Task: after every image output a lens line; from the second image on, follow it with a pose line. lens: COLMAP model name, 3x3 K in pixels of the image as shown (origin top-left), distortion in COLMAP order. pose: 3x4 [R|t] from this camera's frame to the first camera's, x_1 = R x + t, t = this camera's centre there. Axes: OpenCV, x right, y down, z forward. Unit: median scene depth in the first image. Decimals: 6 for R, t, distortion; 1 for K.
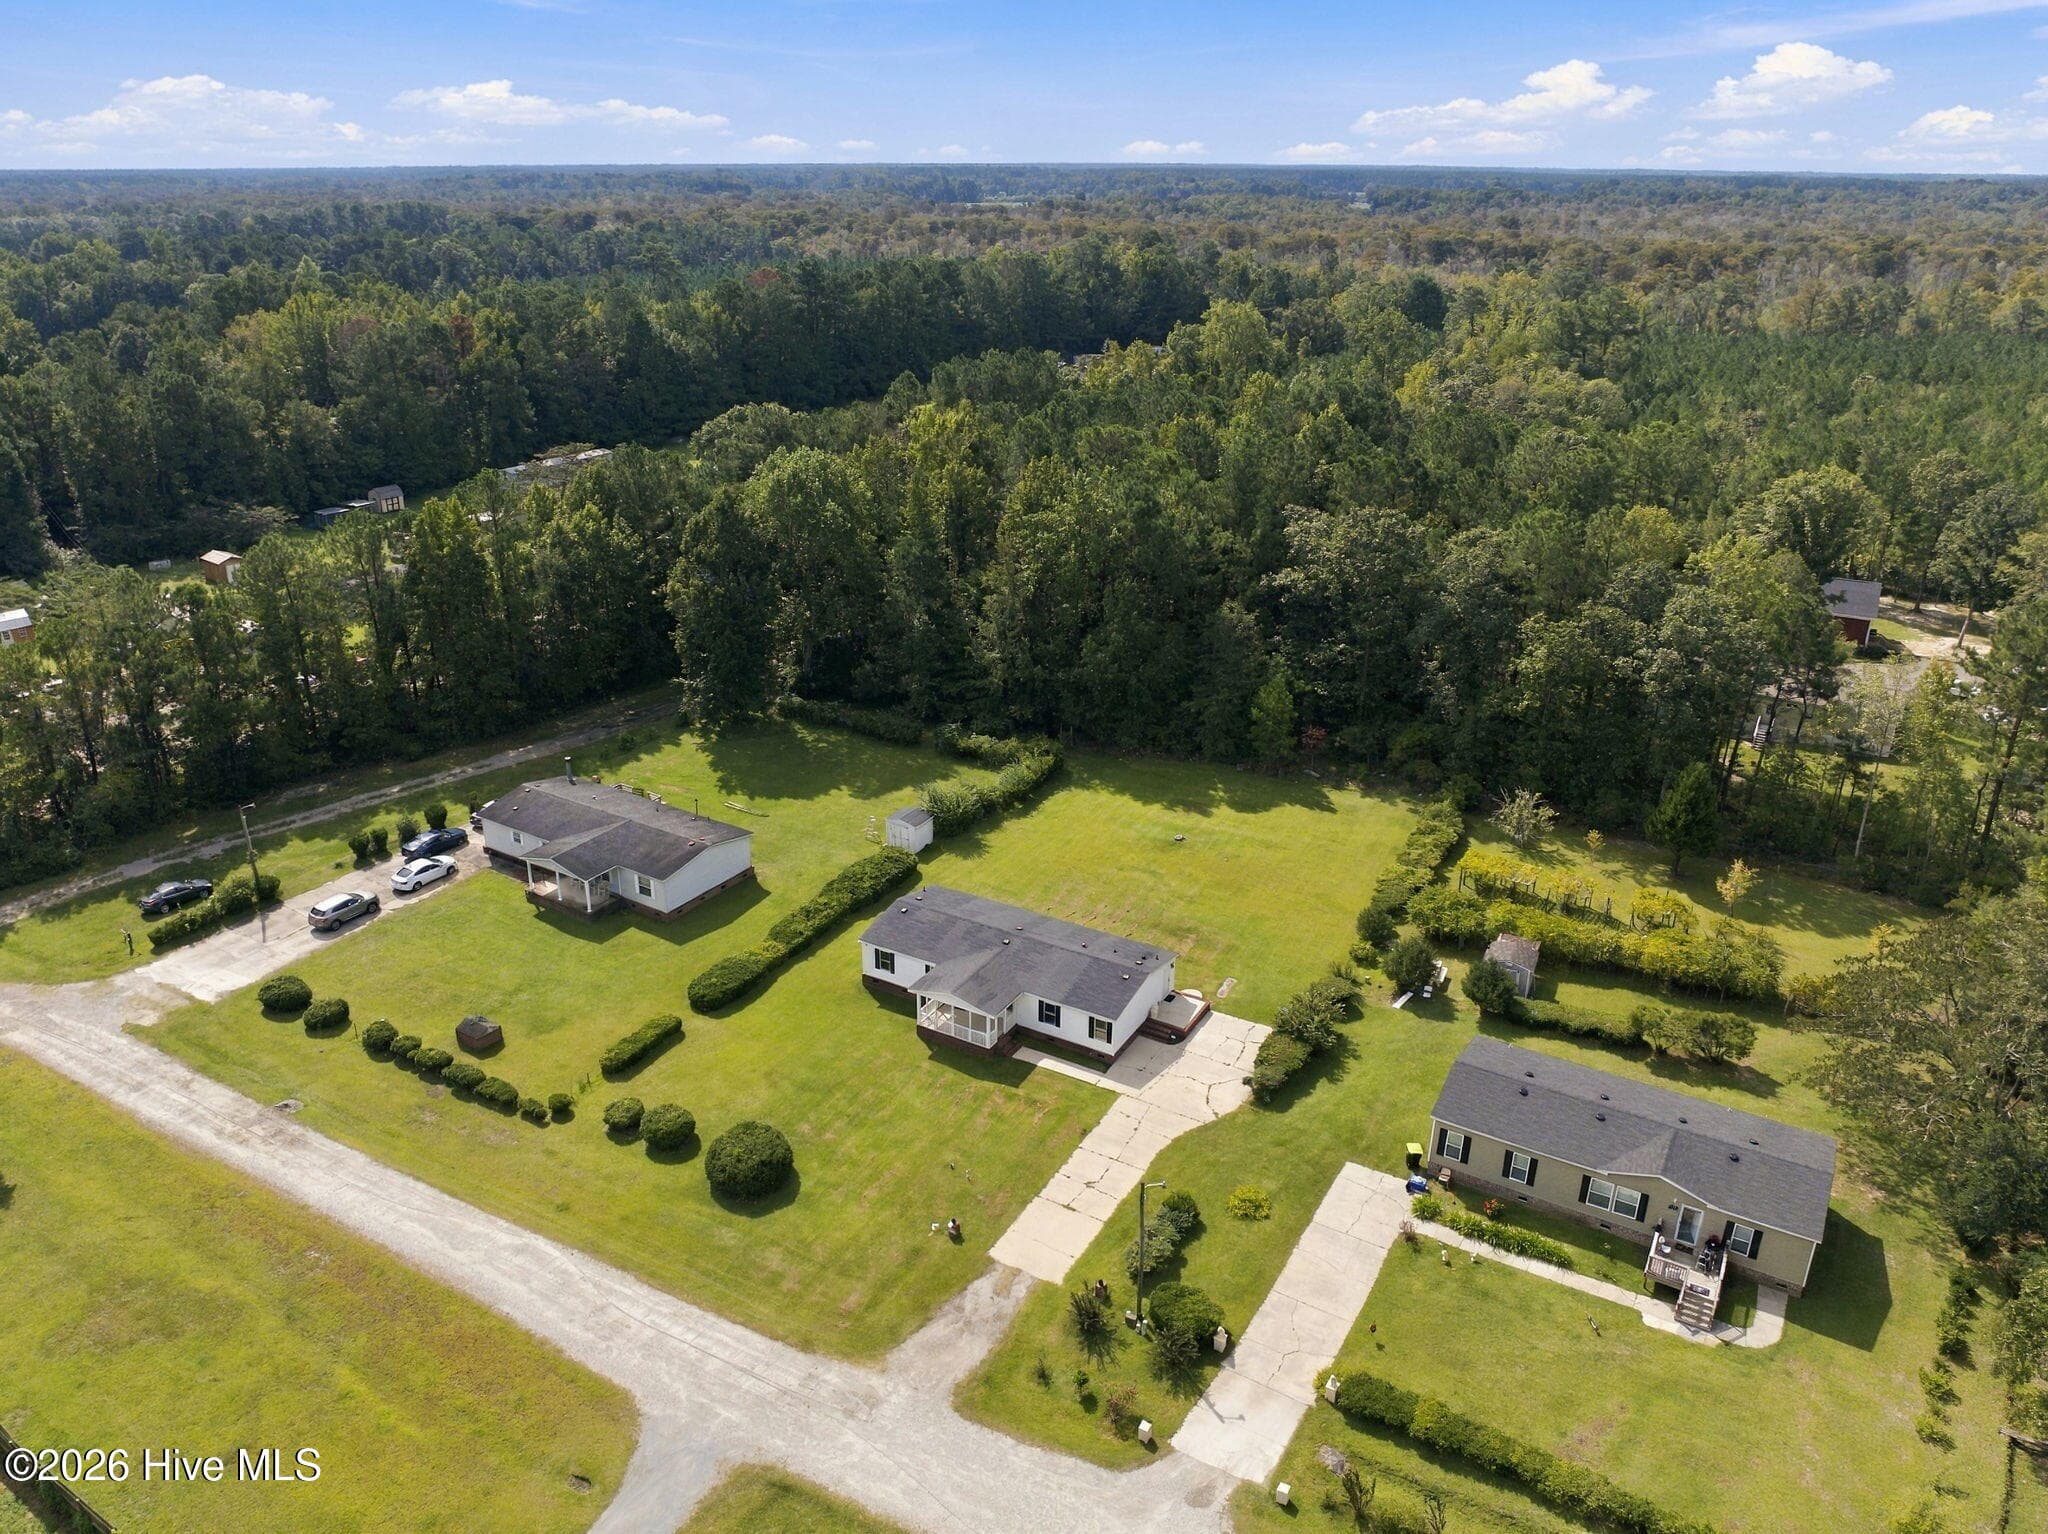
lens RADIAL K [[1447.2, 0, 1010.0], [0, 1447.2, 719.4], [0, 0, 1]] dist [-0.034424, -0.007611]
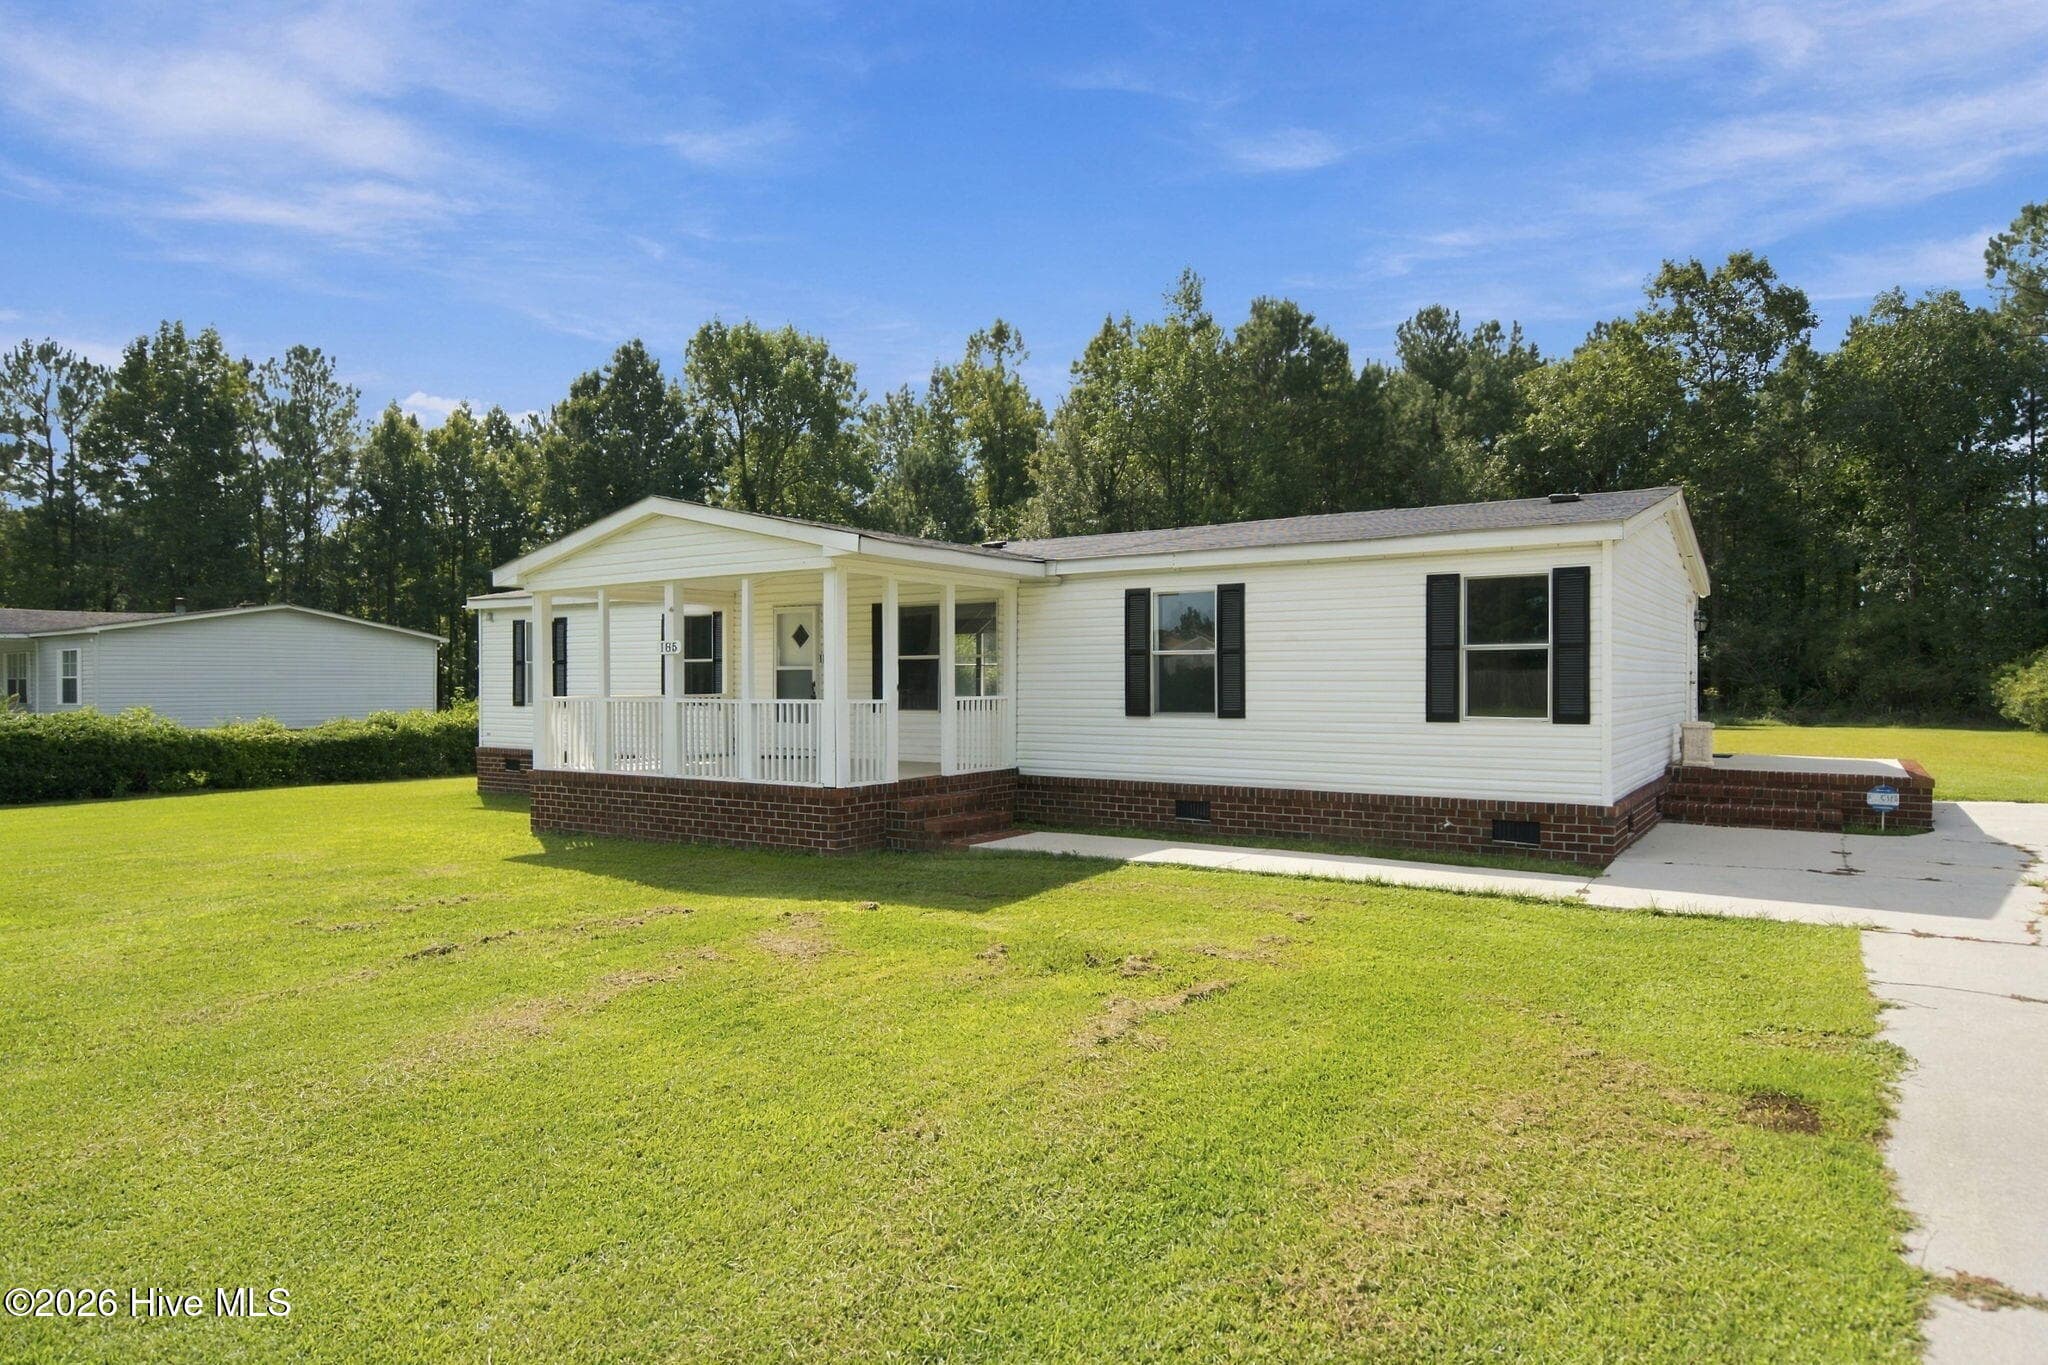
lens RADIAL K [[1161.6, 0, 1024.0], [0, 1161.6, 682.5], [0, 0, 1]] dist [0.003634, 0.000332]
pose [[0.997713, -0.005831, -0.067338, 0.016805], [-0.018467, 0.934851, -0.354561, 0.260207], [0.065018, 0.354994, 0.932605, 0.857023]]
